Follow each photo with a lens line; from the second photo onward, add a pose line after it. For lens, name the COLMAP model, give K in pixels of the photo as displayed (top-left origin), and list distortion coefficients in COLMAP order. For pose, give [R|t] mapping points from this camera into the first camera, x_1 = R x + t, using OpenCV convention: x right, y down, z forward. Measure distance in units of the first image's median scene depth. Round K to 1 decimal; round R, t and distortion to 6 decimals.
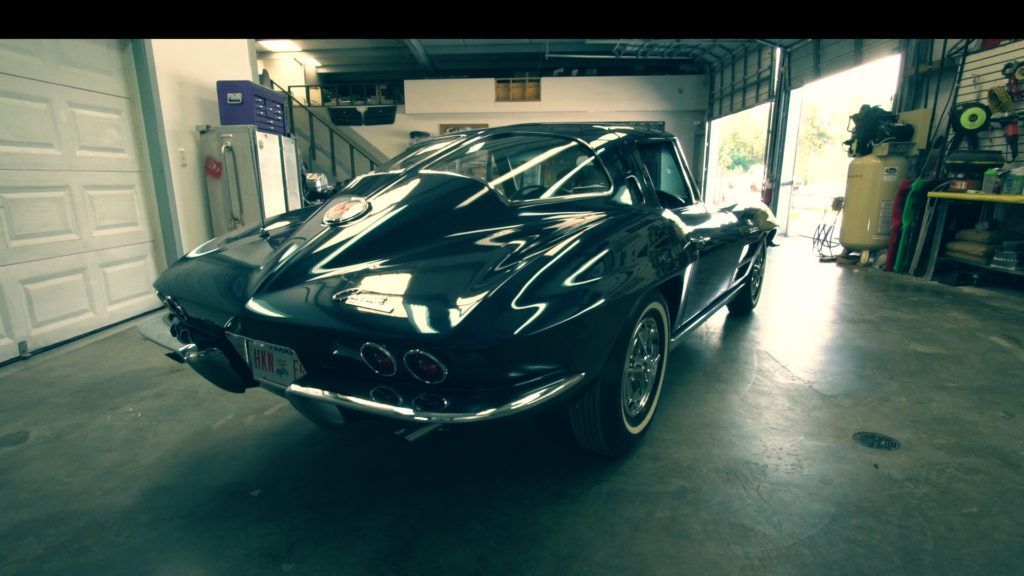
lens RADIAL K [[554.0, 0, 513.8], [0, 554.0, 321.9], [0, 0, 1]] dist [-0.002178, 0.000148]
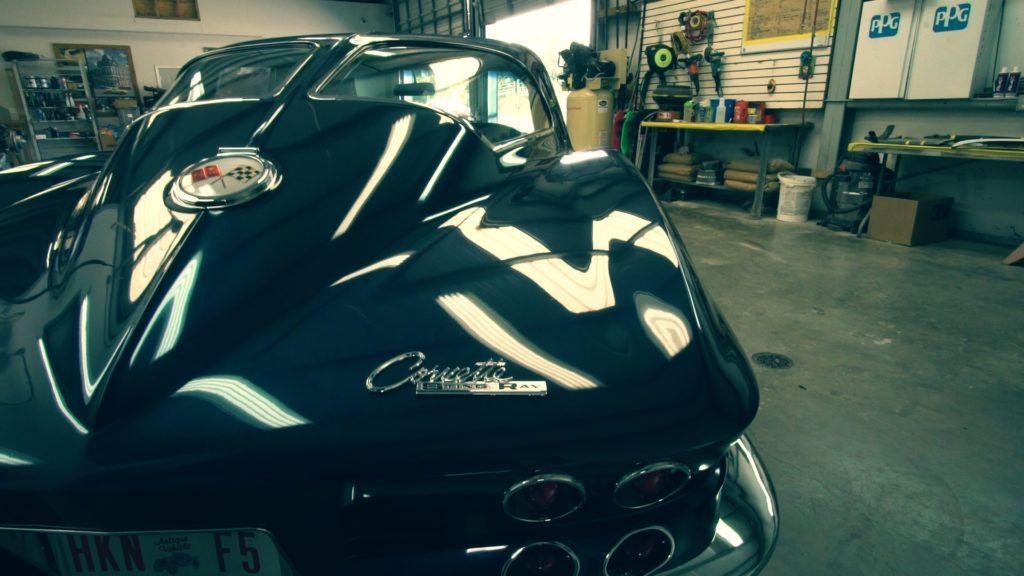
lens RADIAL K [[555.2, 0, 512.0], [0, 555.2, 288.0], [0, 0, 1]] dist [-0.016201, 0.000142]
pose [[0.846648, -0.167544, 0.505090, -0.115501], [0.141117, 0.985850, 0.090473, -0.036398], [-0.513102, -0.005322, 0.858311, 0.147759]]
